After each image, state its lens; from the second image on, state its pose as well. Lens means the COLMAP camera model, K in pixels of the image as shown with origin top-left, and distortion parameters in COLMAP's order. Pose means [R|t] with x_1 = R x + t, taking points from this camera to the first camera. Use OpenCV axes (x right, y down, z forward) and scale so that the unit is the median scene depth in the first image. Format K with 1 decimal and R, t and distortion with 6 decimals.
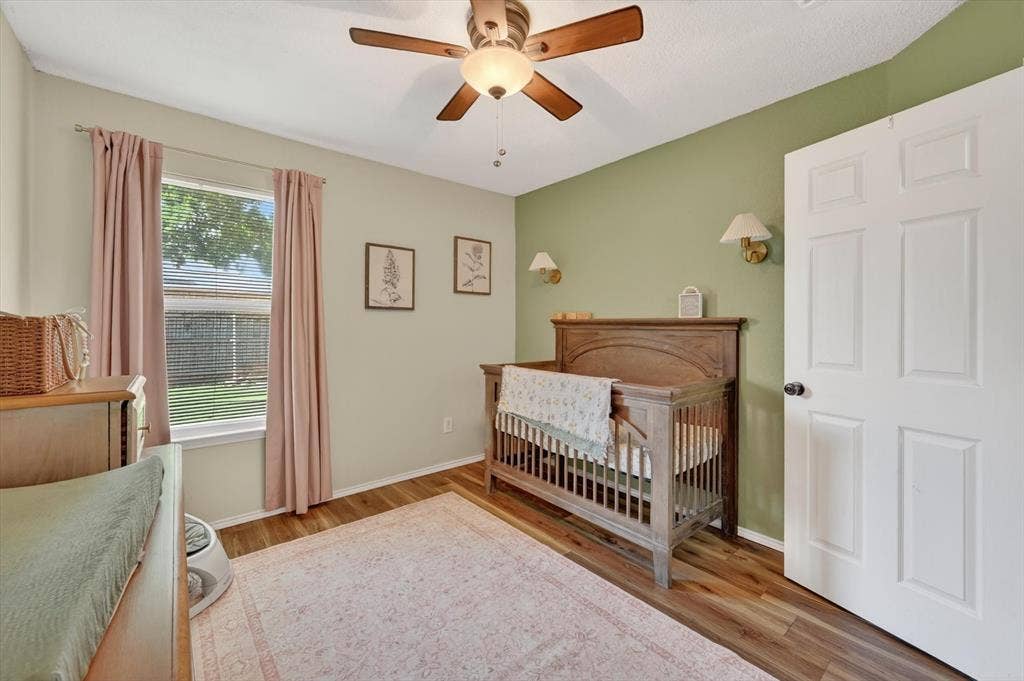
lens RADIAL K [[405.5, 0, 513.0], [0, 405.5, 329.3], [0, 0, 1]] dist [0.000639, 0.000169]
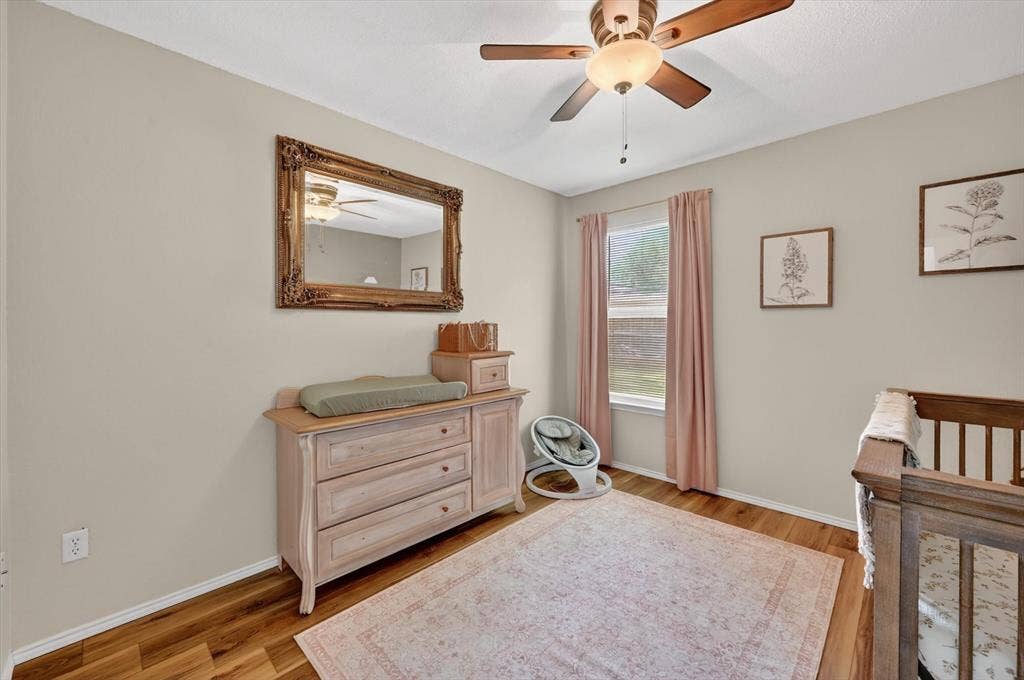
lens RADIAL K [[405.5, 0, 513.2], [0, 405.5, 332.8], [0, 0, 1]] dist [0.000639, 0.000169]
pose [[0.107831, 0.013479, -0.994078, 0.517681], [-0.008944, 0.999881, 0.012588, -0.002397], [0.994129, 0.007534, 0.107939, 0.362132]]
